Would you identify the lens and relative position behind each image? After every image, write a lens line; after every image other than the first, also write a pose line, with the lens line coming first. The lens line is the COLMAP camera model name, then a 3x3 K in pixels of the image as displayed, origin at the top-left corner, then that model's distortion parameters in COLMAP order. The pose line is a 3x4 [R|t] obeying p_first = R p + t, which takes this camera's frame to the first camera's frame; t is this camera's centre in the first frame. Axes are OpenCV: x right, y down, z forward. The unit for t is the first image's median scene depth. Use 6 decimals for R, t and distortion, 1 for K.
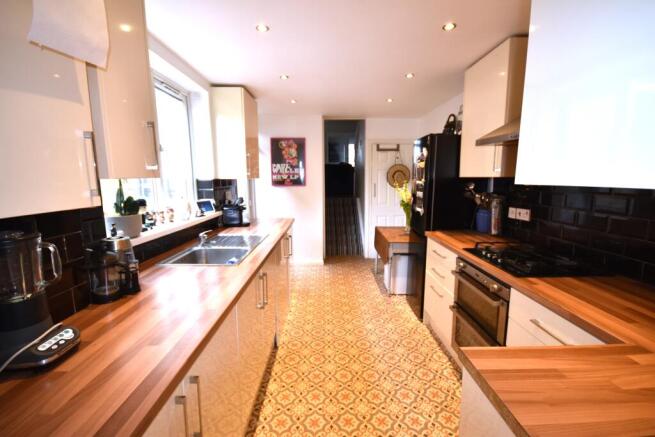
lens RADIAL K [[289.0, 0, 329.5], [0, 289.0, 219.5], [0, 0, 1]] dist [-0.002330, -0.000314]
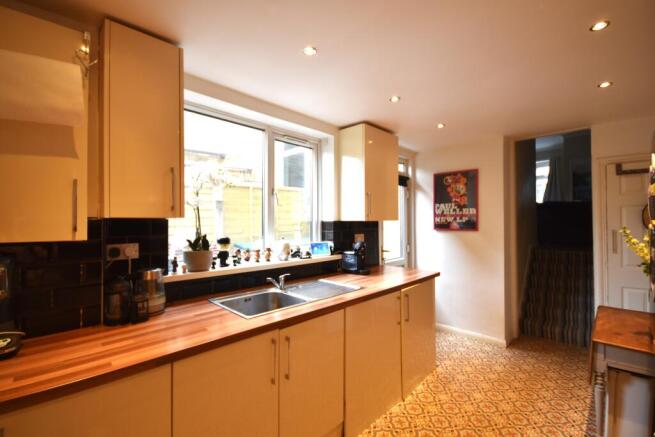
lens RADIAL K [[289.0, 0, 327.9], [0, 289.0, 218.3], [0, 0, 1]] dist [-0.002330, -0.000314]
pose [[0.708343, -0.009873, -0.705799, 0.208717], [-0.101581, 0.988068, -0.115768, -0.027119], [0.698521, 0.153699, 0.698888, 0.243533]]
